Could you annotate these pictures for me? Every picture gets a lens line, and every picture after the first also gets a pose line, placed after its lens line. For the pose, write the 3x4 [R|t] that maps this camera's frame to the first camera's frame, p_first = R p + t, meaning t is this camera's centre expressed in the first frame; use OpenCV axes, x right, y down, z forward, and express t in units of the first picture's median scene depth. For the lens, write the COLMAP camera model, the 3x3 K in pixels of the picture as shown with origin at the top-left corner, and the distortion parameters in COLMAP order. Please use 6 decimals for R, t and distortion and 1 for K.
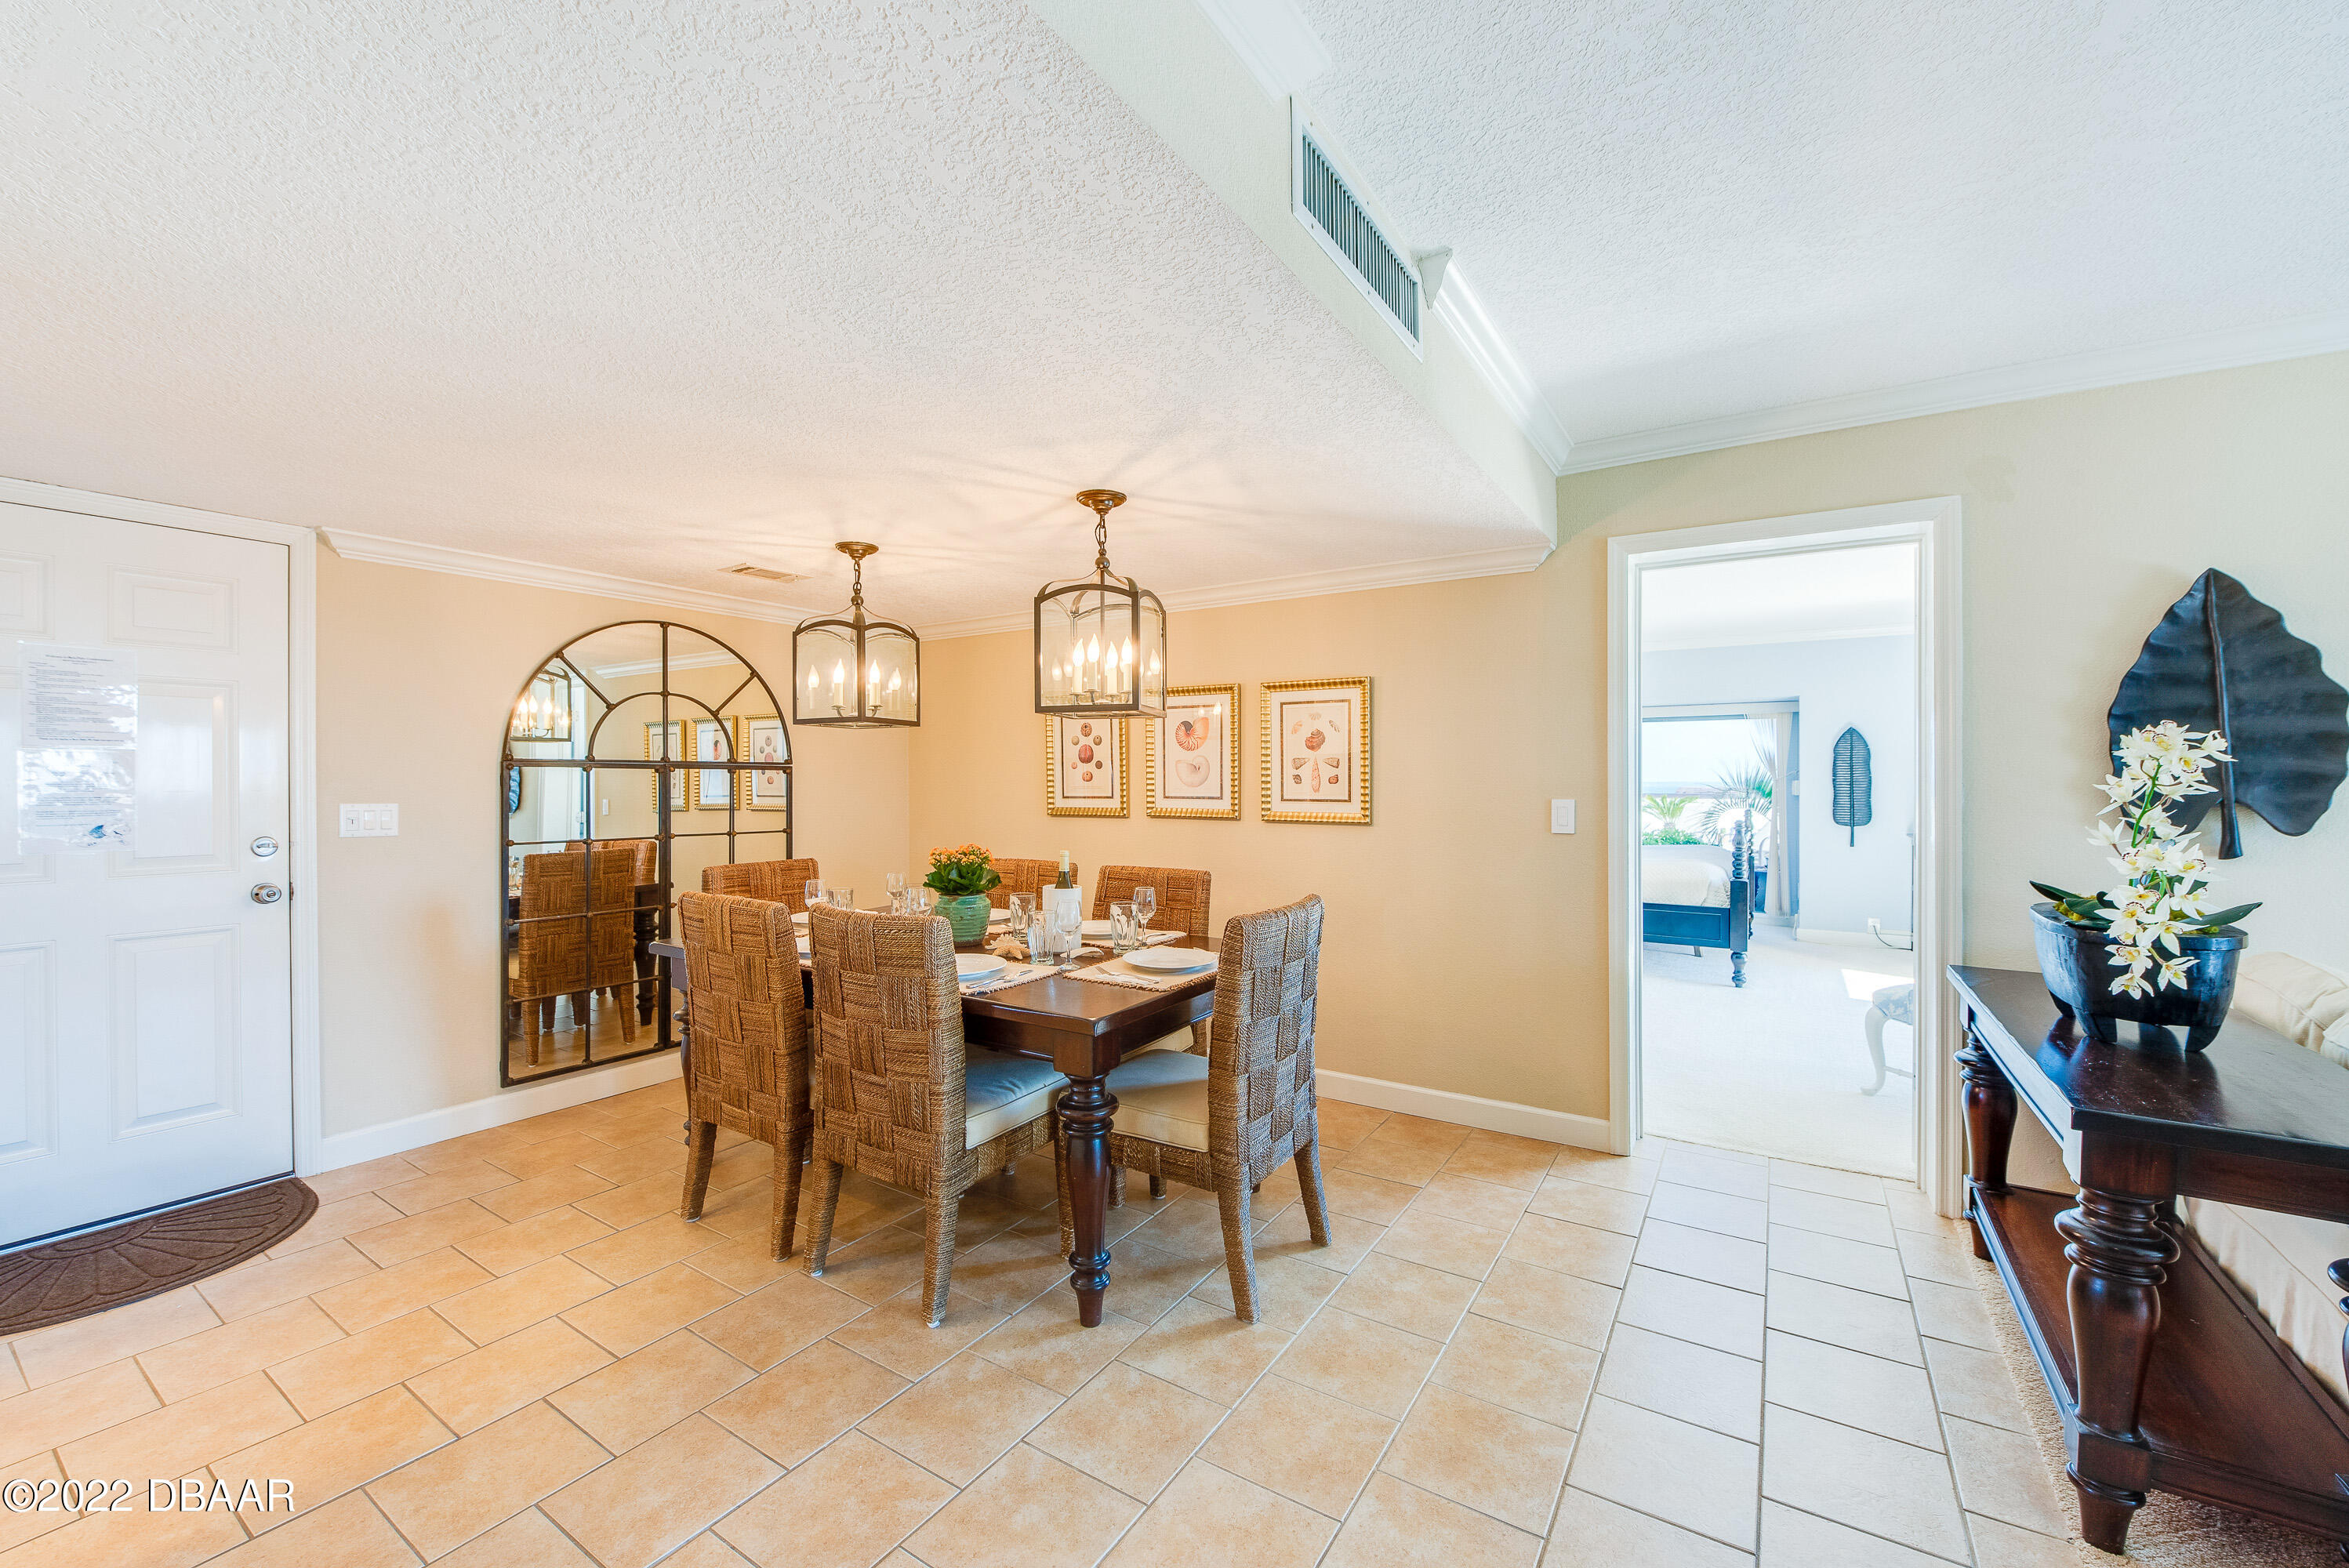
lens RADIAL K [[927.2, 0, 1158.0], [0, 927.2, 781.7], [0, 0, 1]] dist [-0.008870, -0.002703]
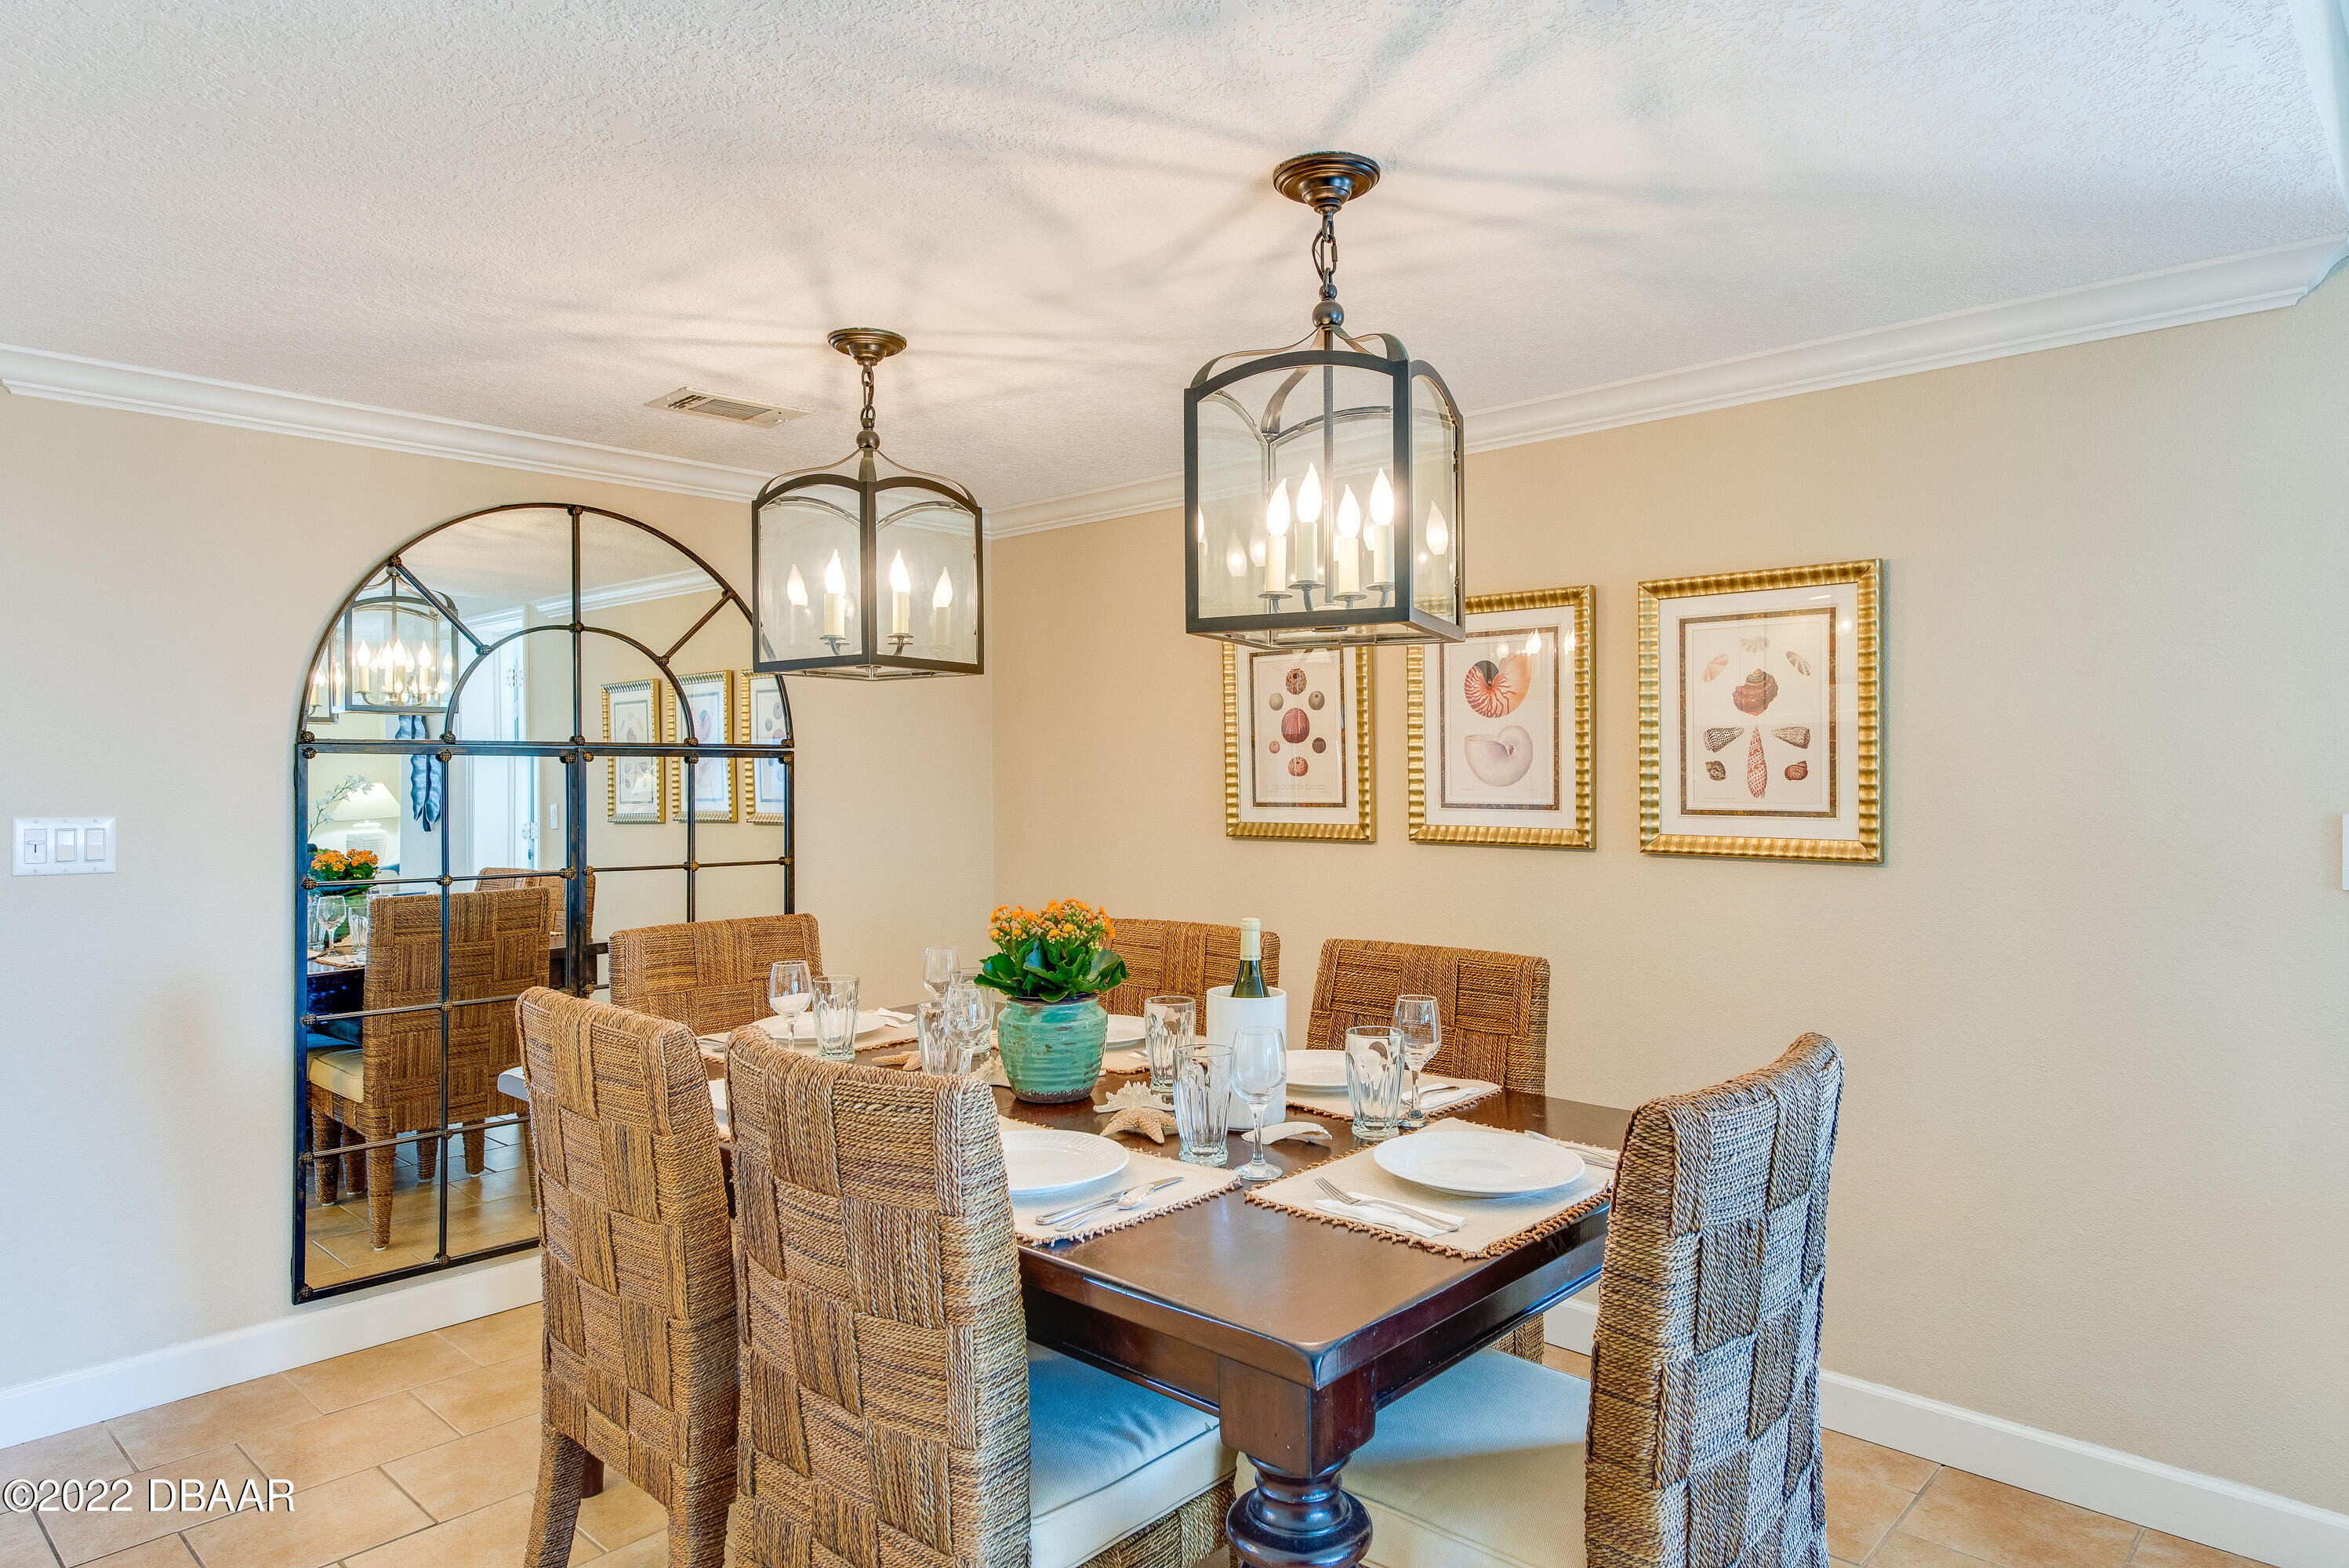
lens RADIAL K [[1388.7, 0, 1173.1], [0, 1388.7, 773.5], [0, 0, 1]] dist [0.006507, 0.001434]
pose [[0.986098, -0.002341, -0.166146, -0.018460], [0.002169, 0.999997, -0.001222, -0.001248], [0.166148, 0.000844, 0.986100, 0.255784]]
